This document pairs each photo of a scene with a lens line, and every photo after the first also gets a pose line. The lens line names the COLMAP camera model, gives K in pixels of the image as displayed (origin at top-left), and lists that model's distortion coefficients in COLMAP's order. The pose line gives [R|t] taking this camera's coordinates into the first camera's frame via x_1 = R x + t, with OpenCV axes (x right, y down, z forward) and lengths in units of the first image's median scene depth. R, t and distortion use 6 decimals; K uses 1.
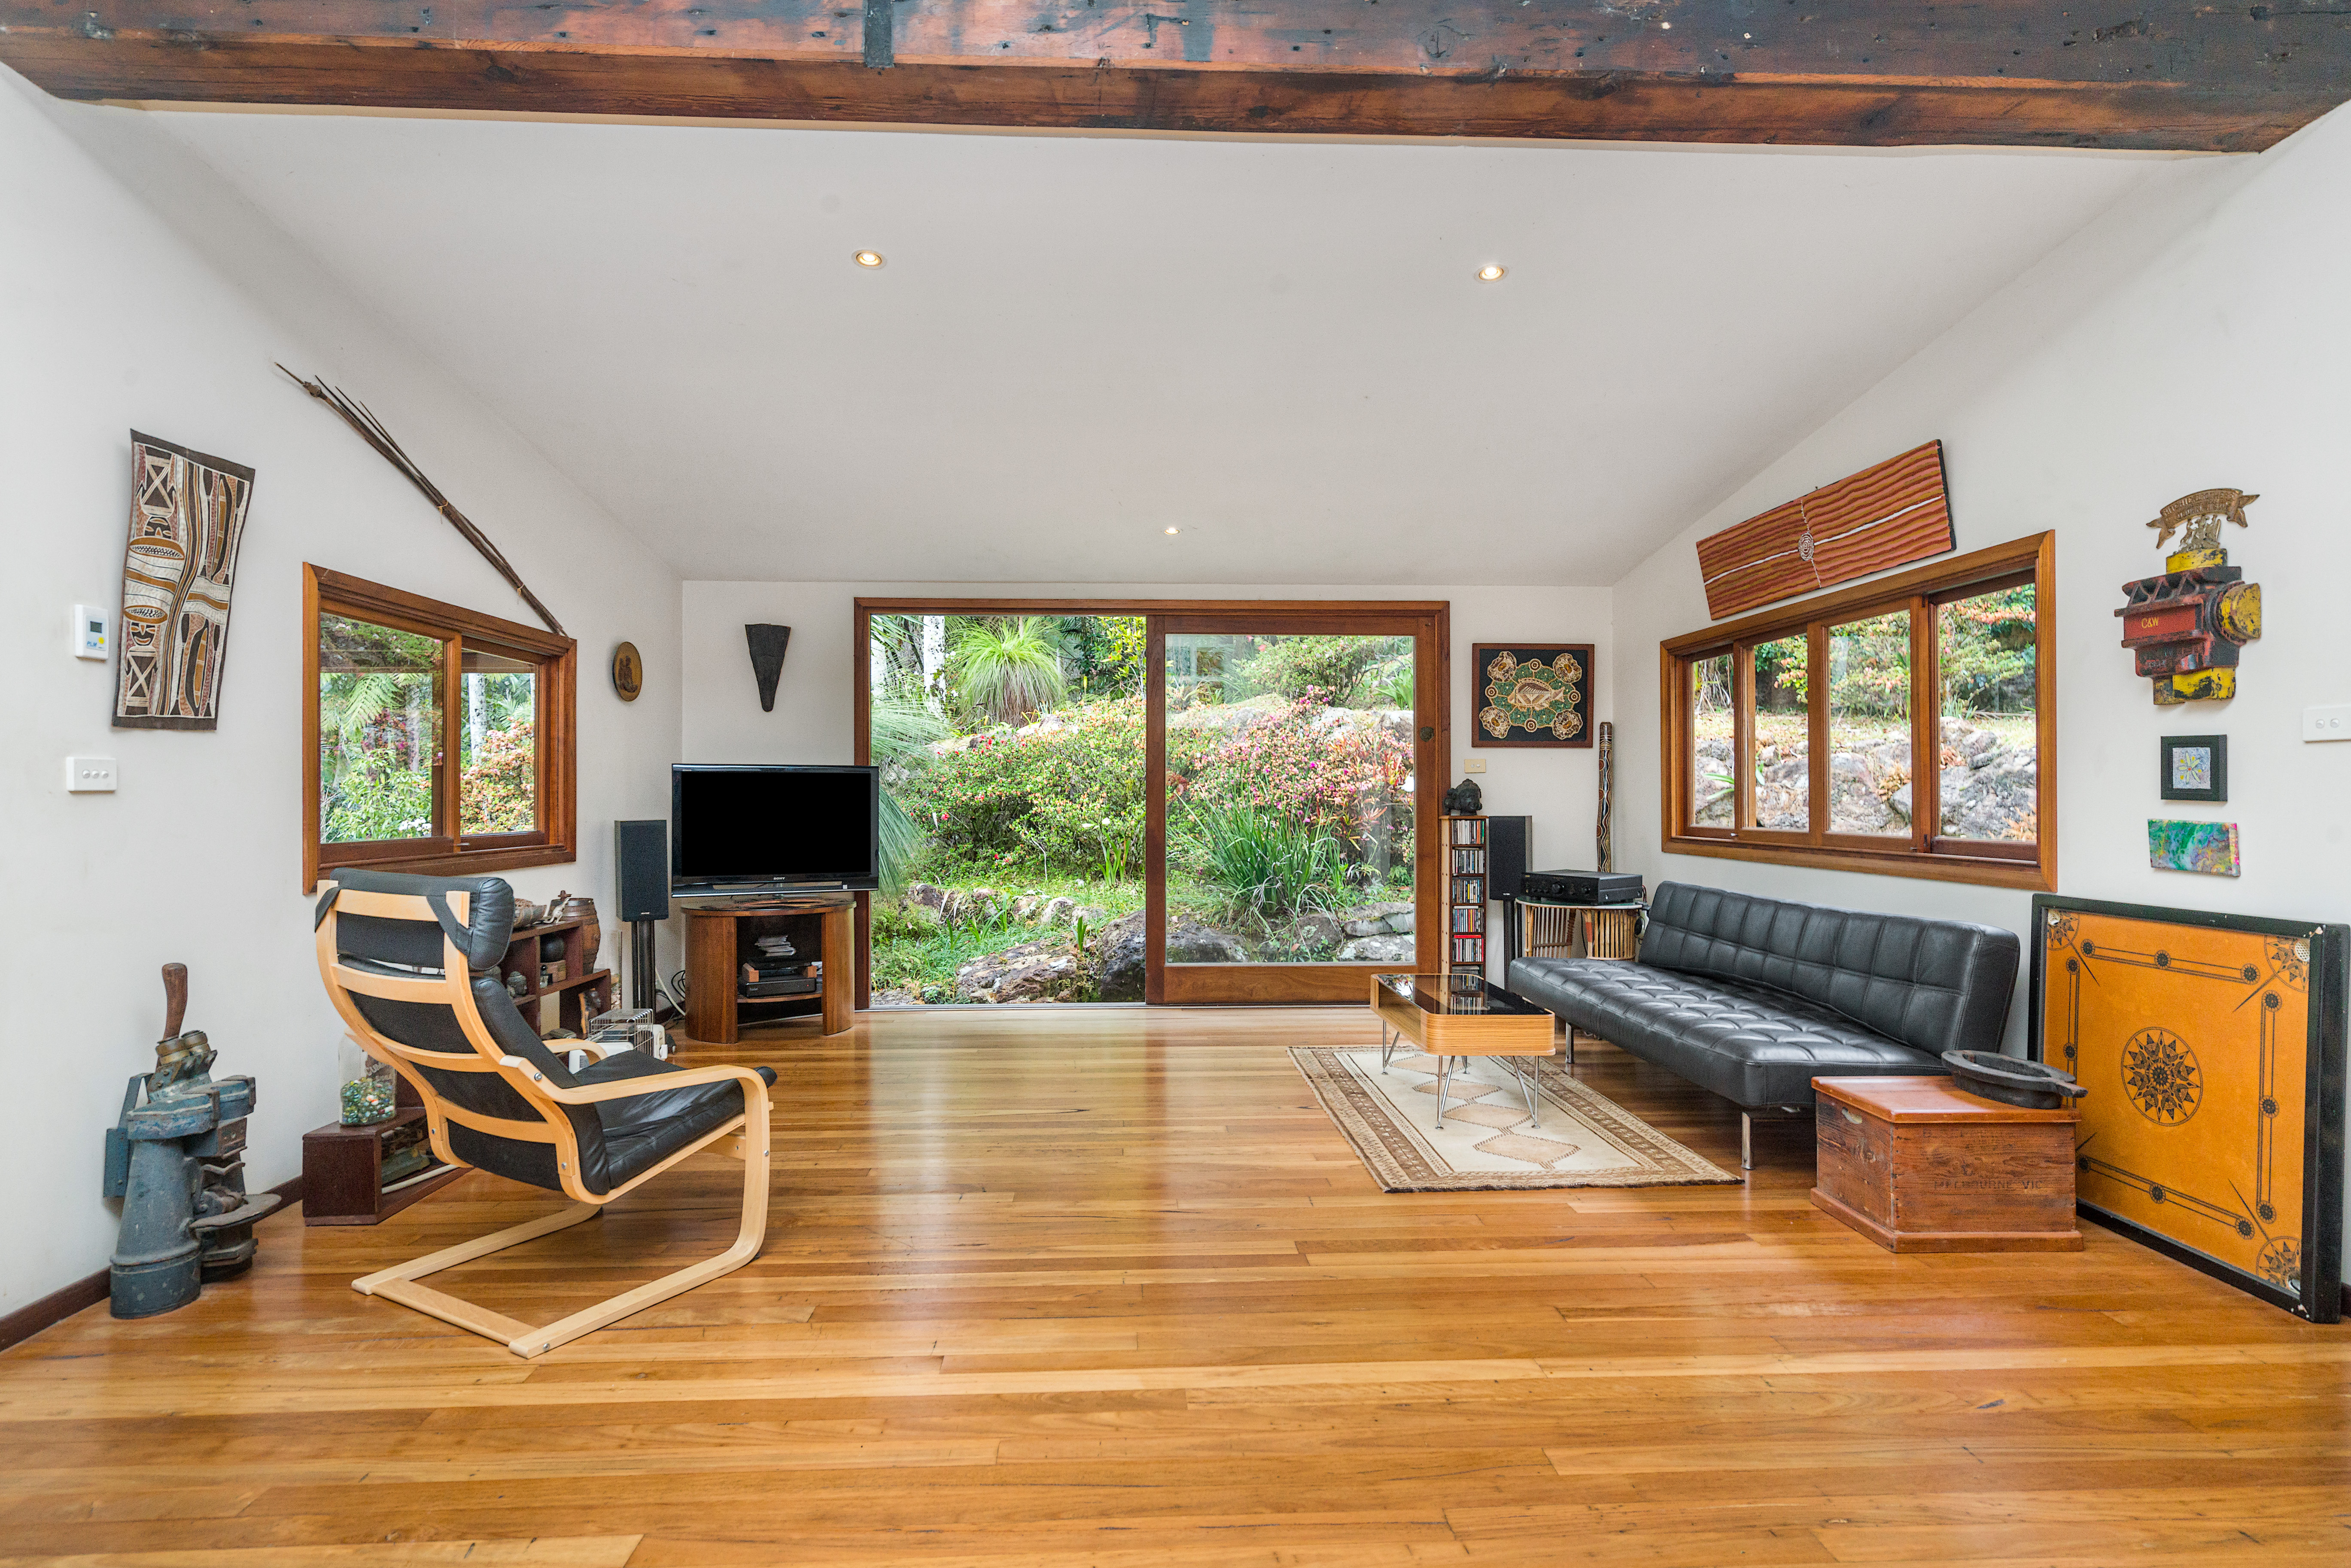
lens RADIAL K [[1169.8, 0, 1170.9], [0, 1169.8, 772.8], [0, 0, 1]] dist [0.001871, 0.000630]
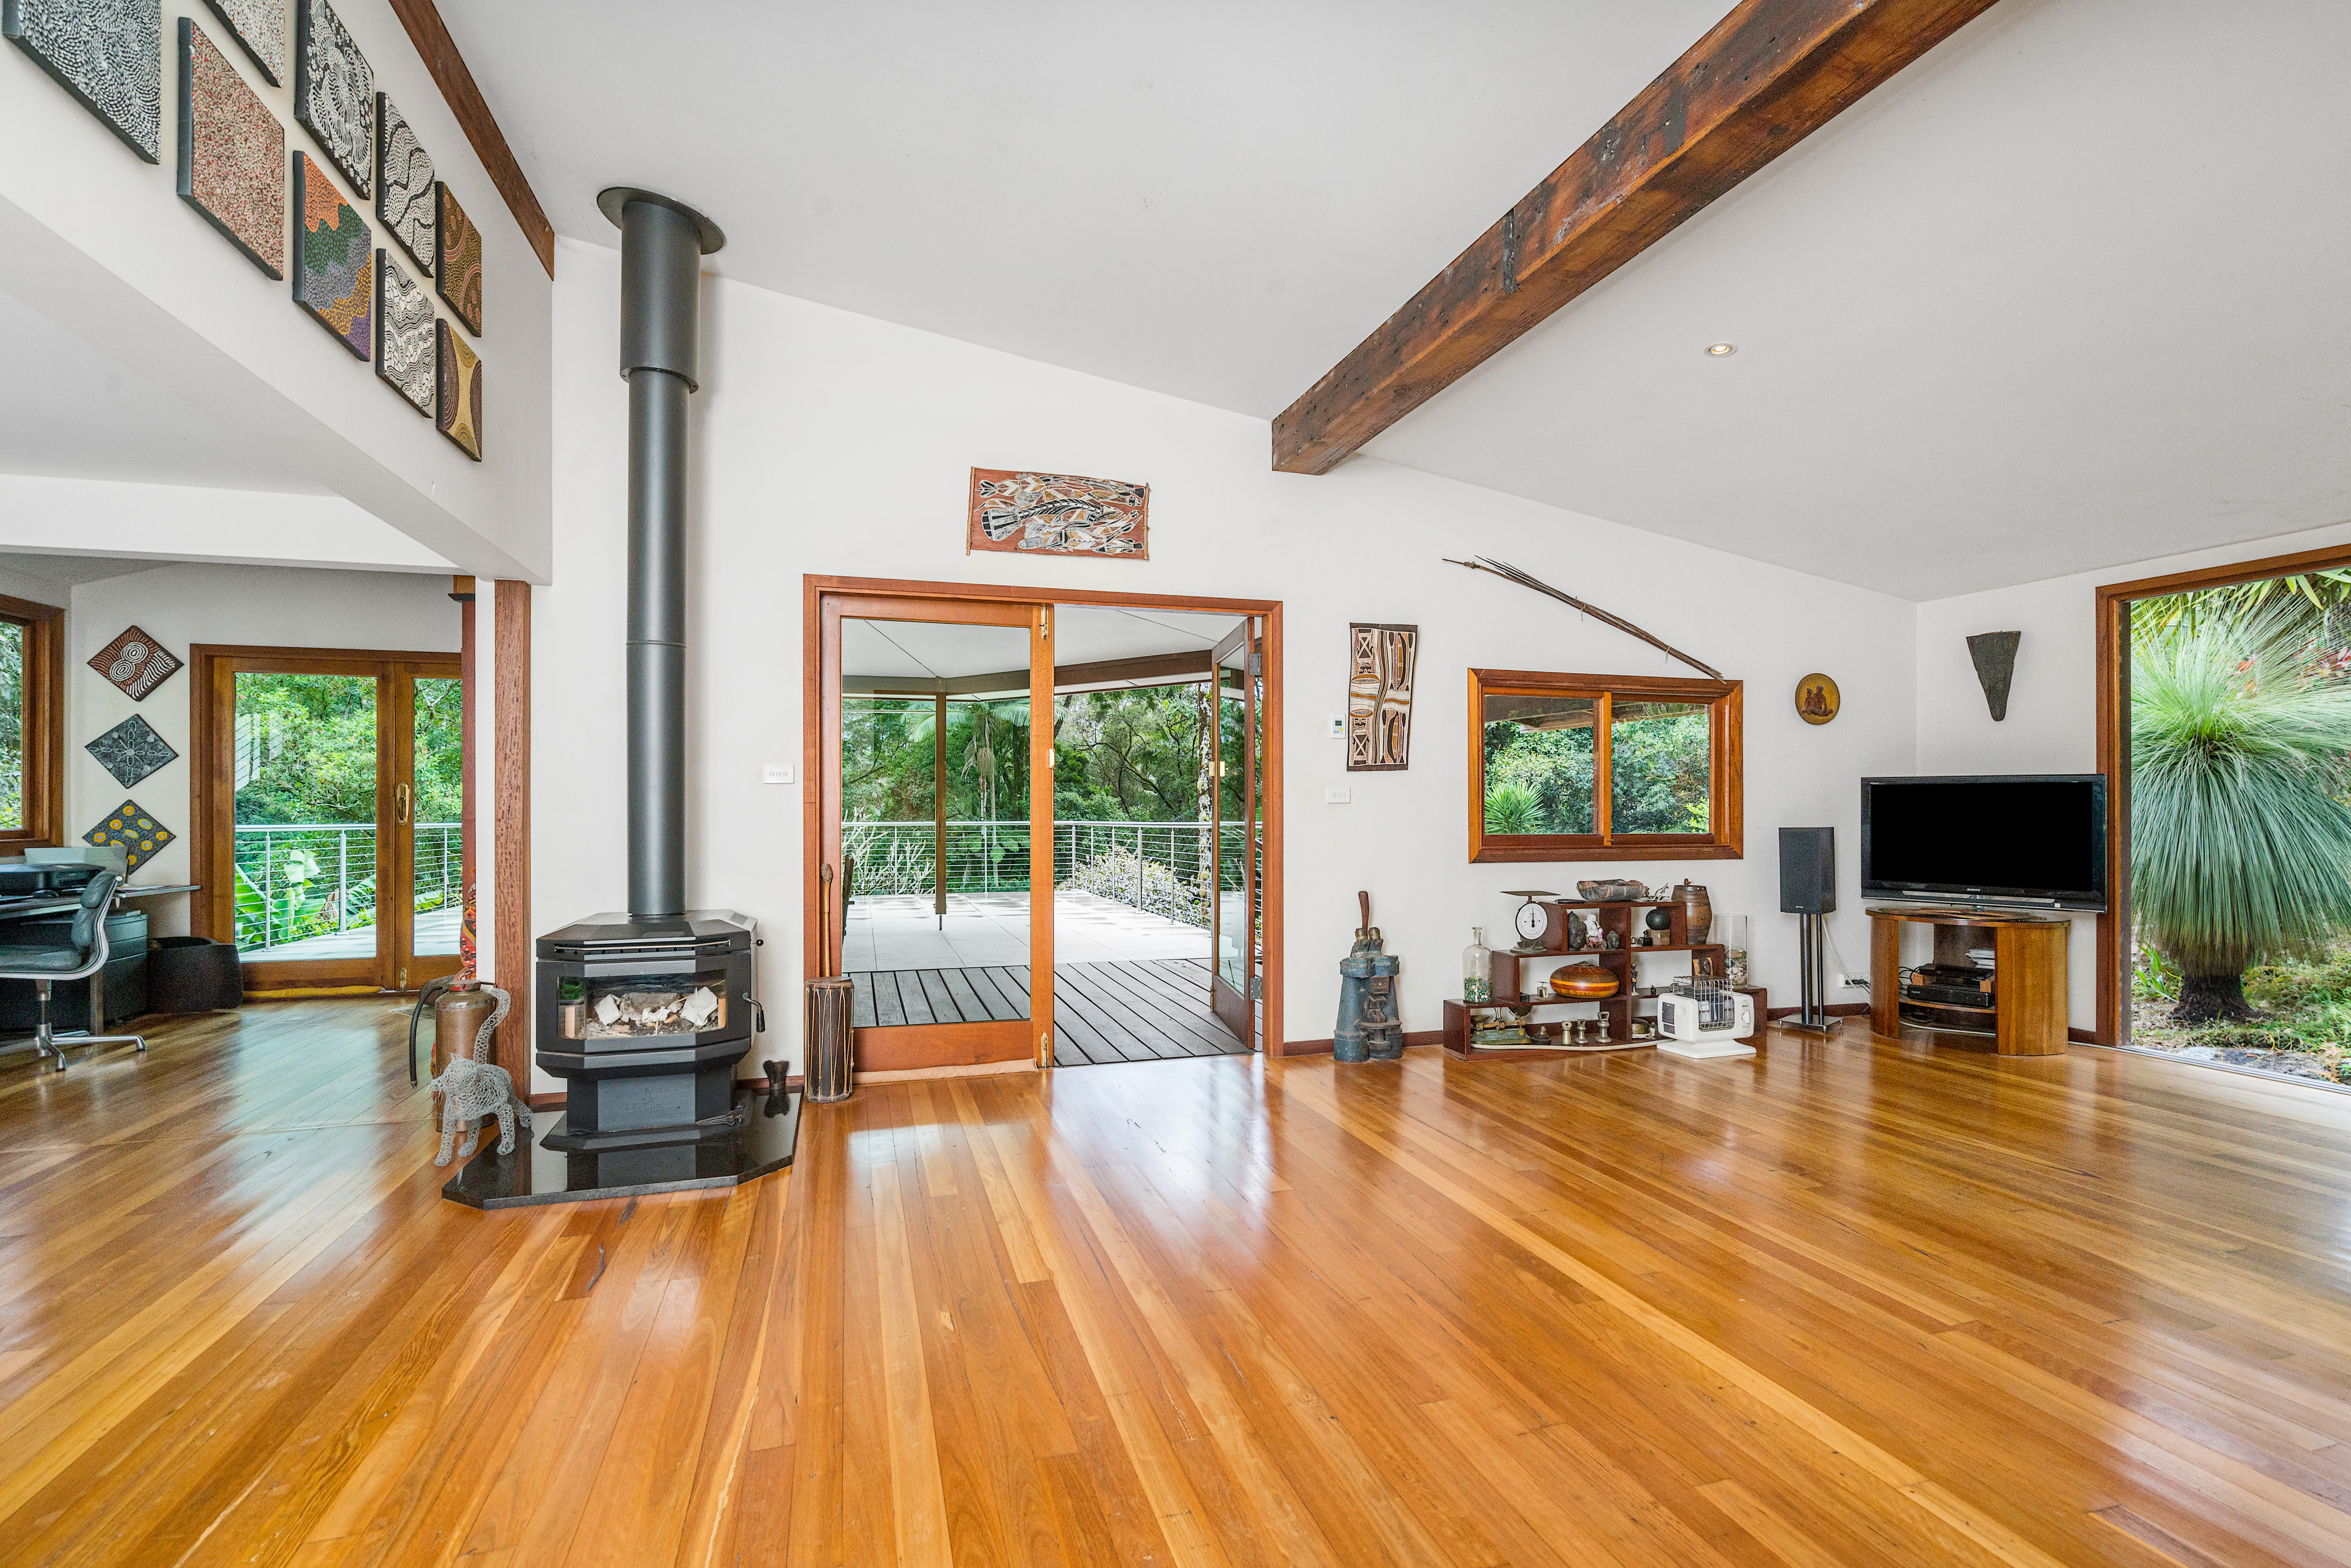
lens RADIAL K [[1055.3, 0, 1175.5], [0, 1055.3, 784.0], [0, 0, 1]] dist [-0.000480, -0.000147]
pose [[0.253146, -0.017647, -0.967267, 0.336733], [0.015967, 0.999774, -0.014062, 0.001612], [0.967296, -0.011885, 0.253371, 0.107816]]
